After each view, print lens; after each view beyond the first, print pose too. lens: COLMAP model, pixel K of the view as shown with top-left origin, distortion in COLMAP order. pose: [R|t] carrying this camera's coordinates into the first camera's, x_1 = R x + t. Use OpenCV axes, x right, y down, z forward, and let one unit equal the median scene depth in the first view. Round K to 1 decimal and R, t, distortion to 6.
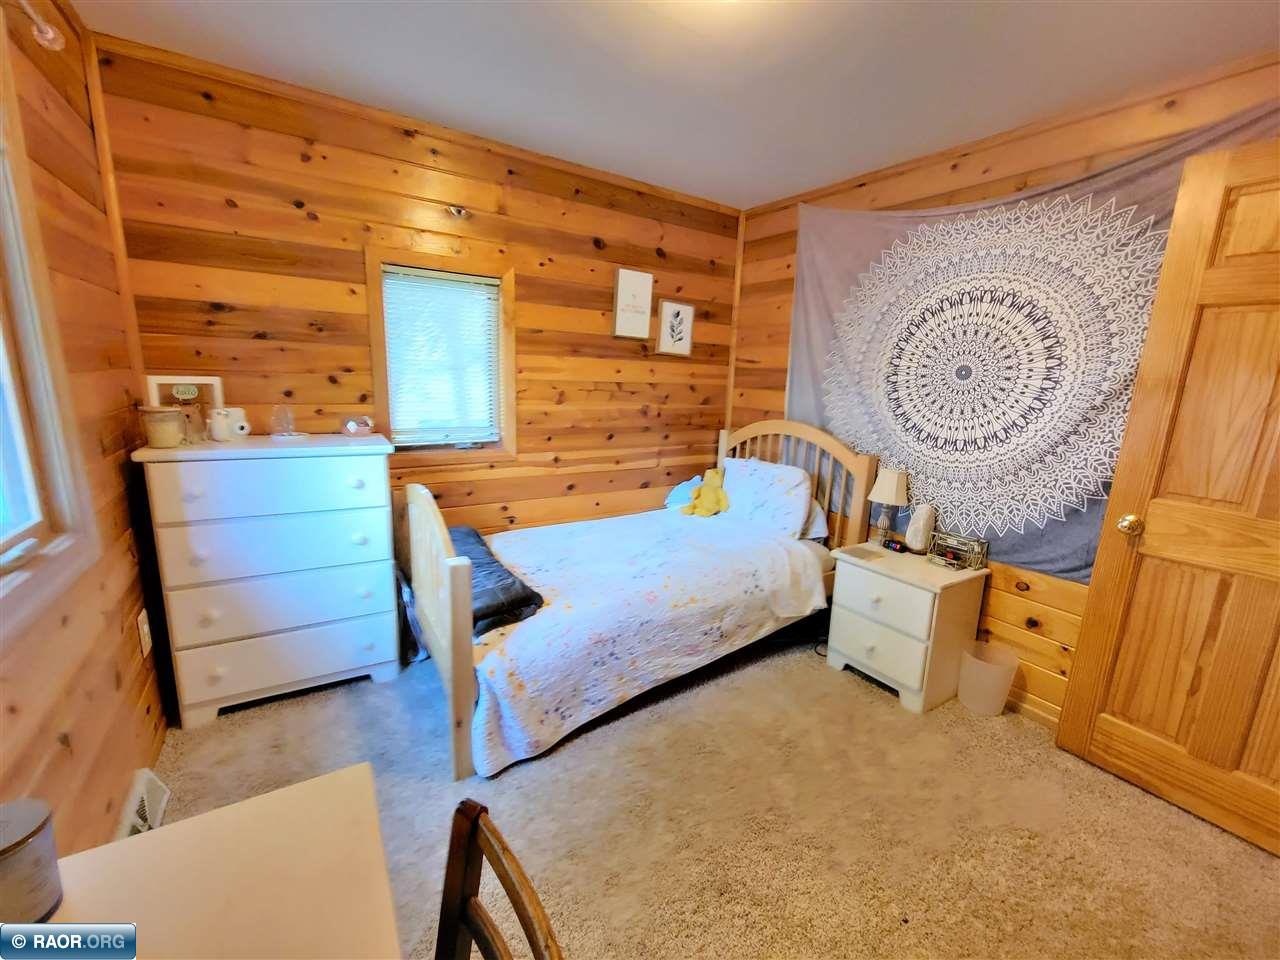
lens RADIAL K [[533.2, 0, 642.8], [0, 533.2, 481.9], [0, 0, 1]] dist [-0.003168, -0.000511]
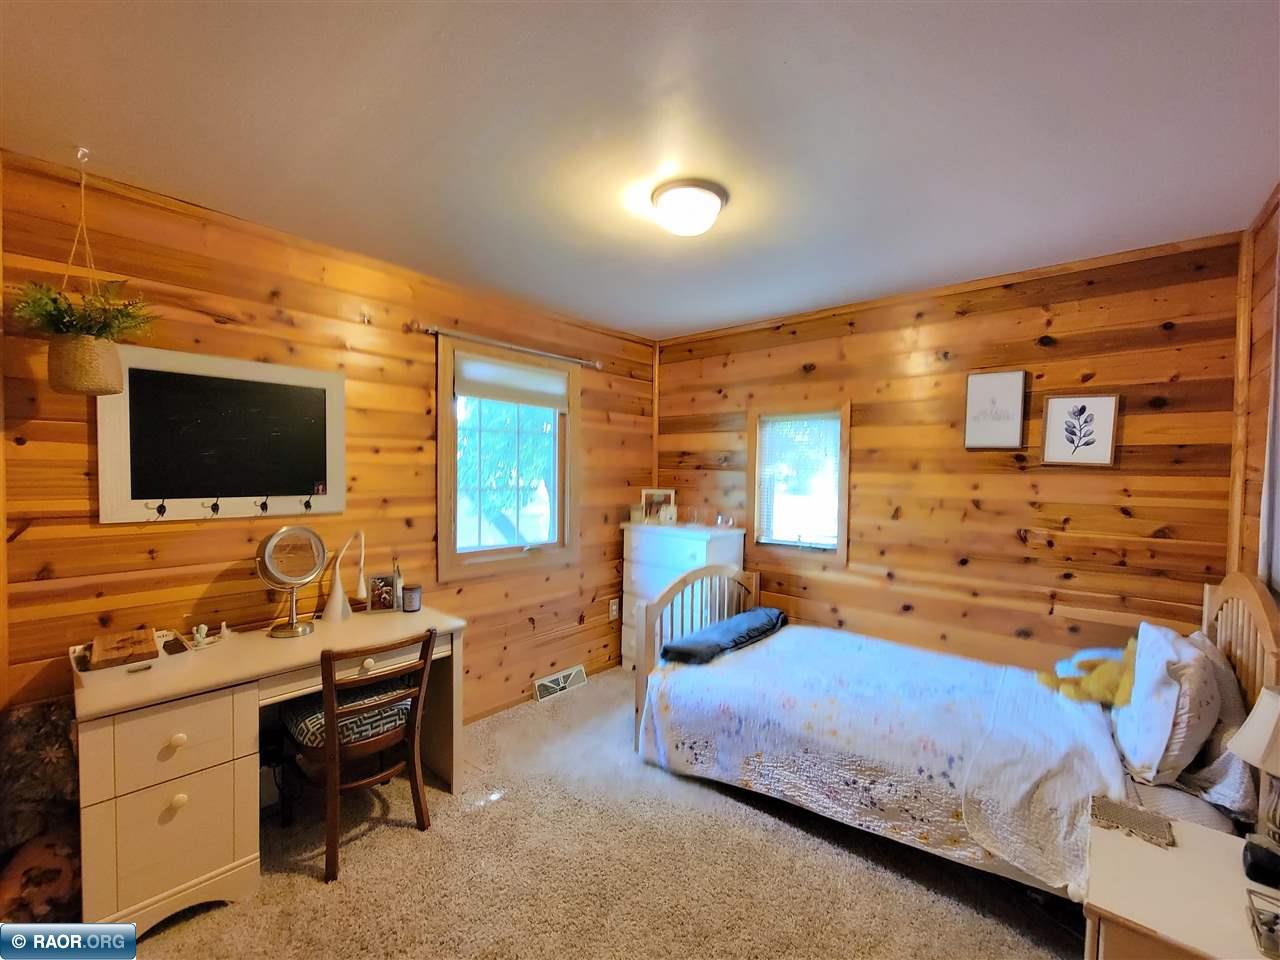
lens RADIAL K [[533.2, 0, 642.8], [0, 533.2, 481.9], [0, 0, 1]] dist [-0.003168, -0.000511]
pose [[0.259068, -0.015900, -0.965728, 0.639068], [-0.200027, 0.977304, -0.069750, -0.047504], [0.944919, 0.211242, 0.250008, 0.272973]]
